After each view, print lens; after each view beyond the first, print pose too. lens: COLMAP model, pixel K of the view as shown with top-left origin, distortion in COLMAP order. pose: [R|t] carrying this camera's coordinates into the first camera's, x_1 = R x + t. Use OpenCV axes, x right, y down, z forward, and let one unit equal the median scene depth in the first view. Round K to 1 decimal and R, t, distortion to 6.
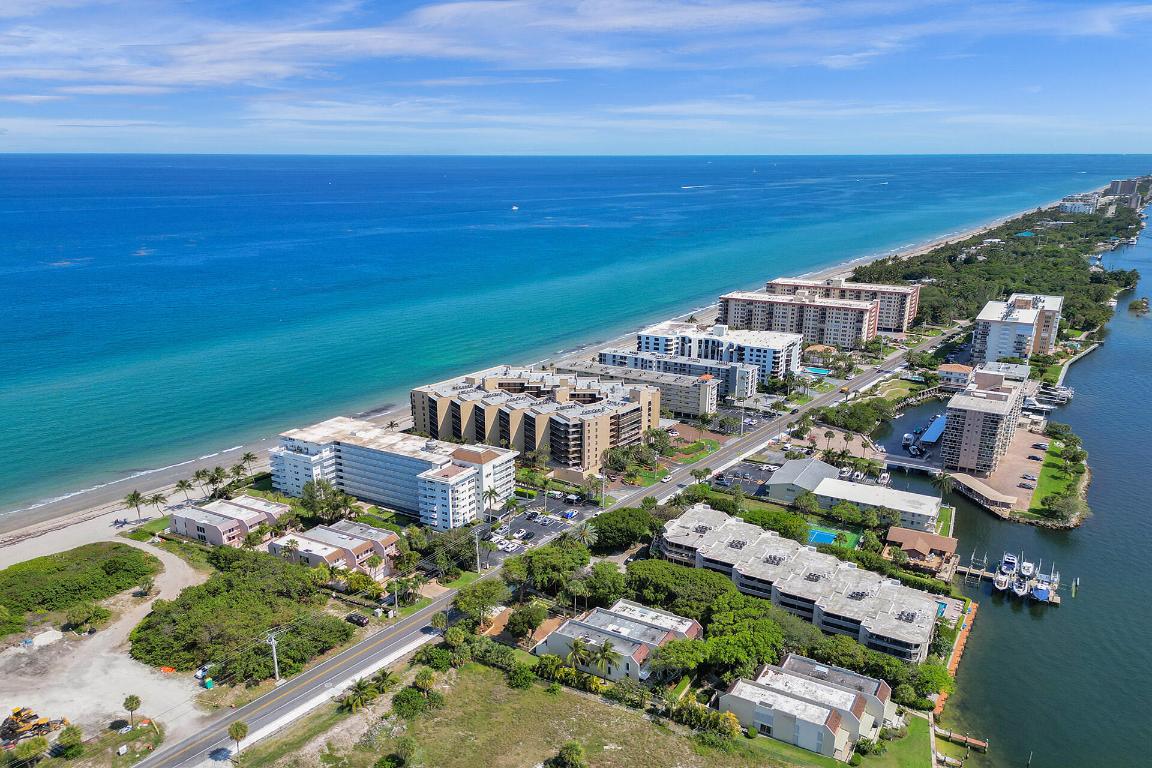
lens RADIAL K [[826.4, 0, 569.9], [0, 826.4, 433.8], [0, 0, 1]] dist [0.086047, -0.101398]
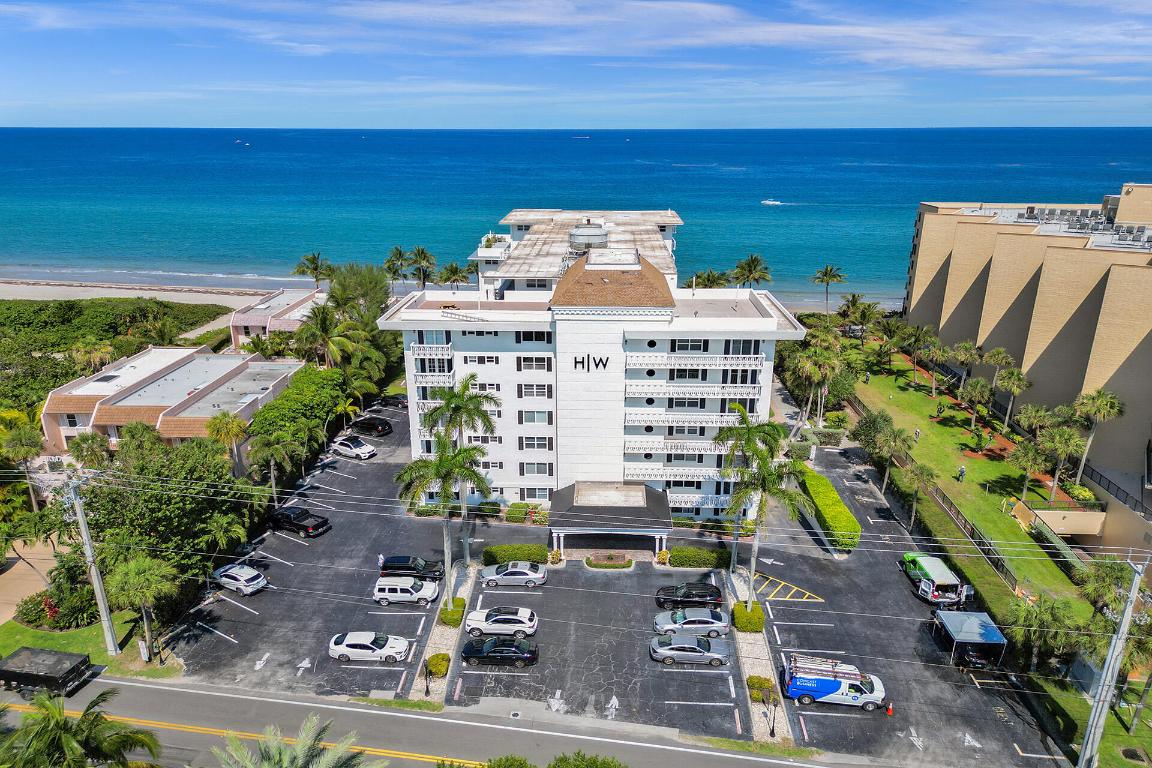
lens RADIAL K [[826.4, 0, 569.9], [0, 826.4, 433.8], [0, 0, 1]] dist [0.086047, -0.101398]
pose [[0.468211, 0.310317, -0.827334, 0.108934], [-0.272514, 0.941375, 0.198868, 0.020749], [0.840544, 0.132348, 0.525328, 0.816174]]
